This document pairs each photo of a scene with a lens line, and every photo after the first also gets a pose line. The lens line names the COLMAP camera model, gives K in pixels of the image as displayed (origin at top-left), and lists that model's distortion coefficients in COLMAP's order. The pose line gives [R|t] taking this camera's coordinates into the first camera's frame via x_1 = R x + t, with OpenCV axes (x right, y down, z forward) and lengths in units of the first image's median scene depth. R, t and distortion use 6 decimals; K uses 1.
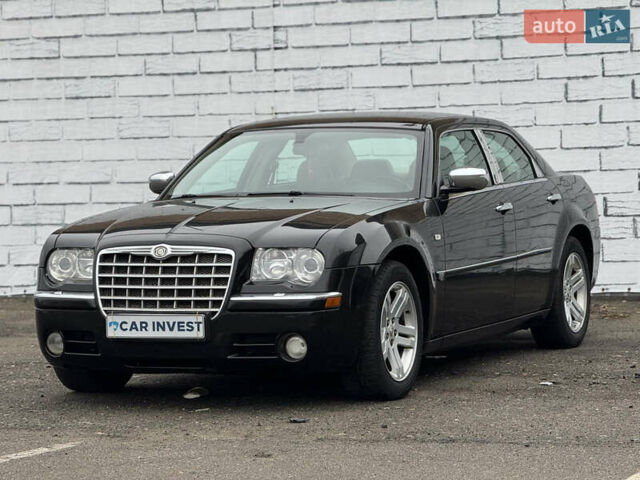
lens RADIAL K [[2231.5, 0, 305.1], [0, 2231.5, 251.3], [0, 0, 1]] dist [0.303253, 0.000000]
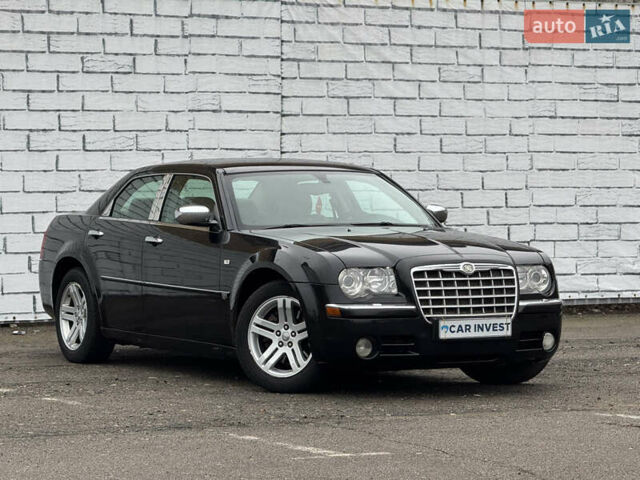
lens RADIAL K [[2231.5, 0, 310.6], [0, 2231.5, 257.8], [0, 0, 1]] dist [0.303253, 0.000000]
pose [[0.607975, -0.001240, 0.793955, -0.861145], [0.020726, 0.999683, -0.014309, 0.008061], [-0.793686, 0.025155, 0.607808, 0.245556]]
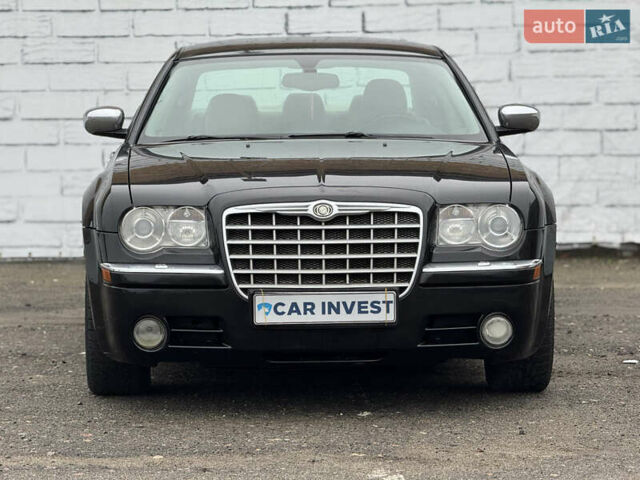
lens RADIAL K [[2231.5, 0, 297.5], [0, 2231.5, 262.1], [0, 0, 1]] dist [0.303253, 0.000000]
pose [[0.911804, -0.018607, 0.410204, -0.300985], [0.007317, 0.999550, 0.029076, -0.003369], [-0.410561, -0.023511, 0.911530, 0.240522]]
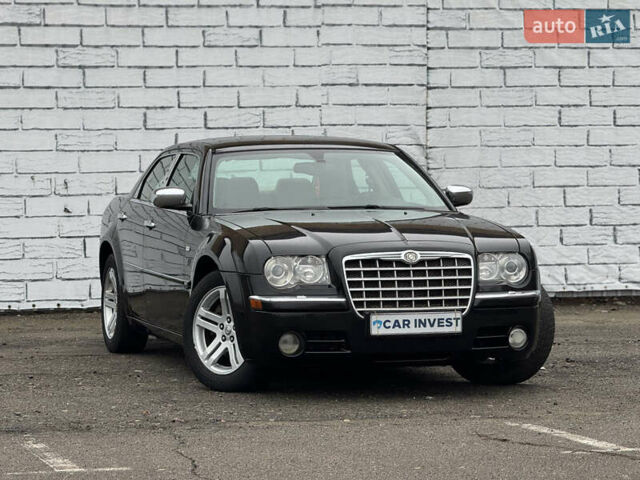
lens RADIAL K [[2231.5, 0, 314.2], [0, 2231.5, 246.7], [0, 0, 1]] dist [0.303253, 0.000000]
pose [[0.772675, -0.004819, 0.634784, -0.633540], [0.015771, 0.999808, -0.011607, 0.005719], [-0.634606, 0.018979, 0.772603, 0.130170]]
